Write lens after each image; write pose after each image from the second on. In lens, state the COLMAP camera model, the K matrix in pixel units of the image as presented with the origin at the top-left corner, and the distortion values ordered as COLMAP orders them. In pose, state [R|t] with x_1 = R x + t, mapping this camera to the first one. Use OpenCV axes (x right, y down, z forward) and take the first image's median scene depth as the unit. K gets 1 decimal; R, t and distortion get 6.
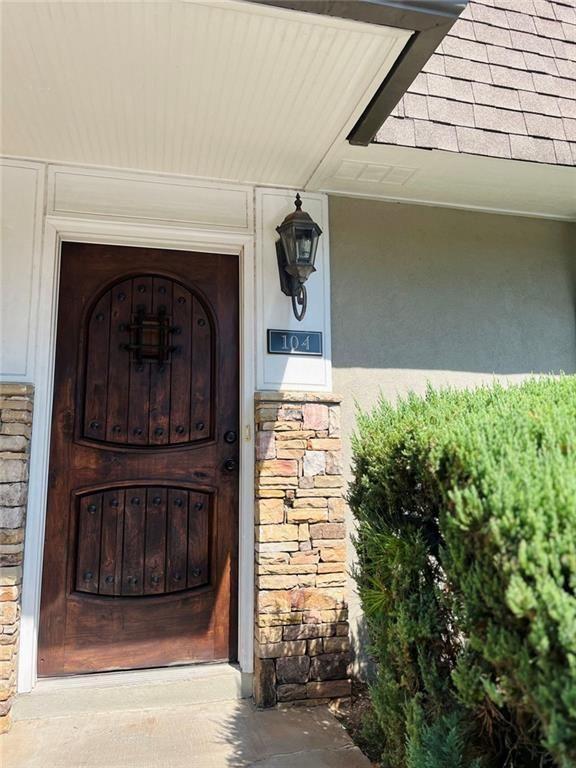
lens RADIAL K [[582.4, 0, 287.4], [0, 582.4, 385.2], [0, 0, 1]] dist [0.065928, -0.088054]
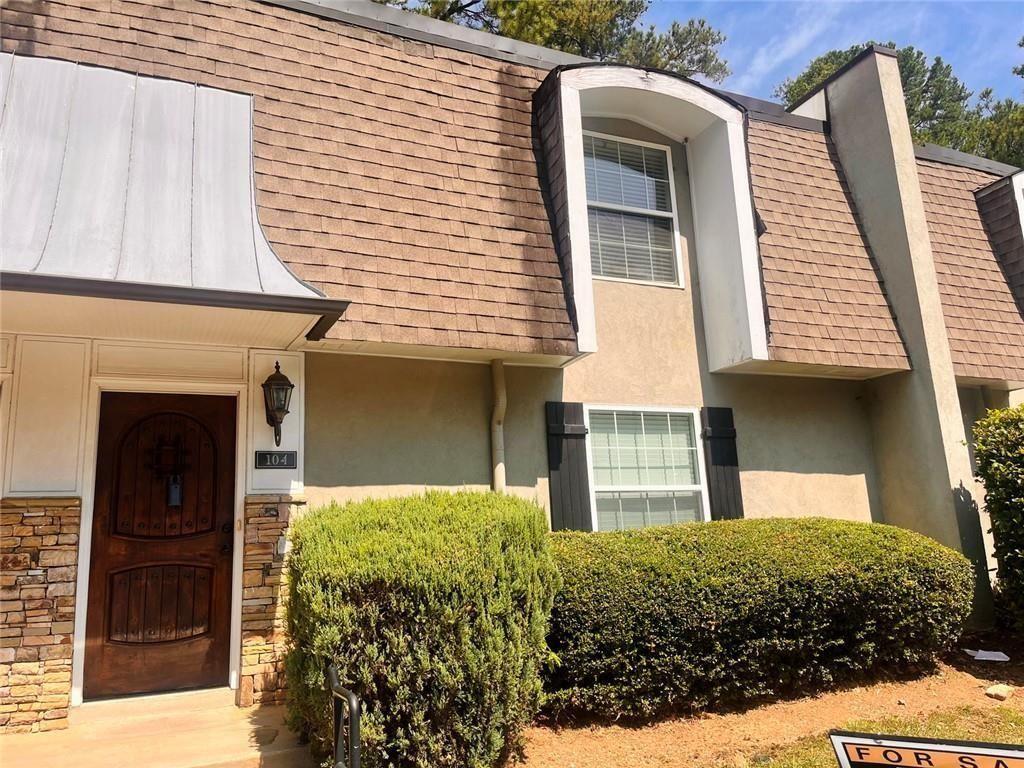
lens RADIAL K [[776.6, 0, 514.5], [0, 776.6, 389.8], [0, 0, 1]] dist [0.065928, -0.088054]
pose [[0.980915, 0.004158, 0.194390, 0.223311], [0.004385, 0.999044, -0.043497, -0.166224], [-0.194385, 0.043519, 0.979959, -1.050861]]
